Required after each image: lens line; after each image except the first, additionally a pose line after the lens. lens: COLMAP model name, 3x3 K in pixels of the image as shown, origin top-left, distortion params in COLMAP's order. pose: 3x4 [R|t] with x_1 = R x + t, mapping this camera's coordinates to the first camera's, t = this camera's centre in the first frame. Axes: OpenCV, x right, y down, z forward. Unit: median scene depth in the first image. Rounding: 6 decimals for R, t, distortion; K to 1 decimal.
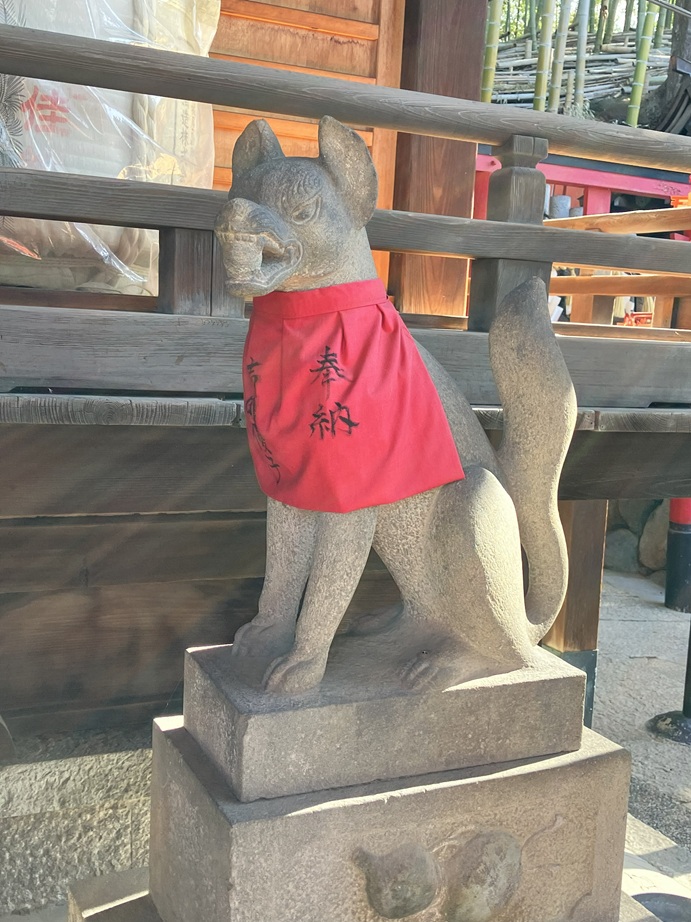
lens RADIAL K [[1109.0, 0, 345.4], [0, 1109.0, 459.9], [0, 0, 1]] dist [0.015654, 0.000000]
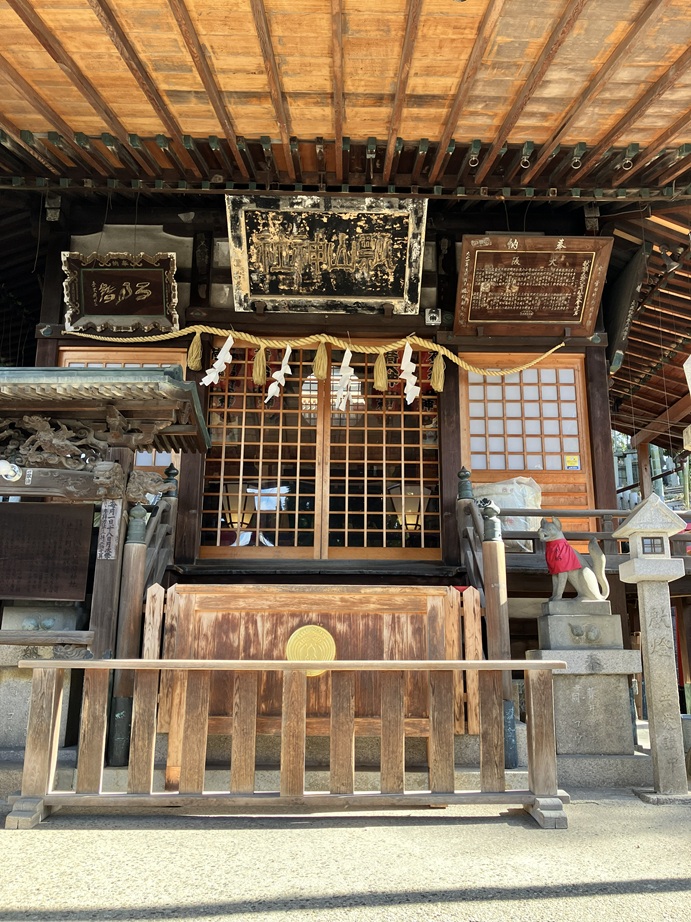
lens RADIAL K [[760.8, 0, 345.8], [0, 760.8, 459.8], [0, 0, 1]] dist [0.026789, -0.016450]
pose [[0.910787, -0.143970, -0.386962, 0.661045], [-0.015629, 0.924540, -0.380764, 1.140827], [0.412581, 0.352843, 0.839809, -3.488379]]
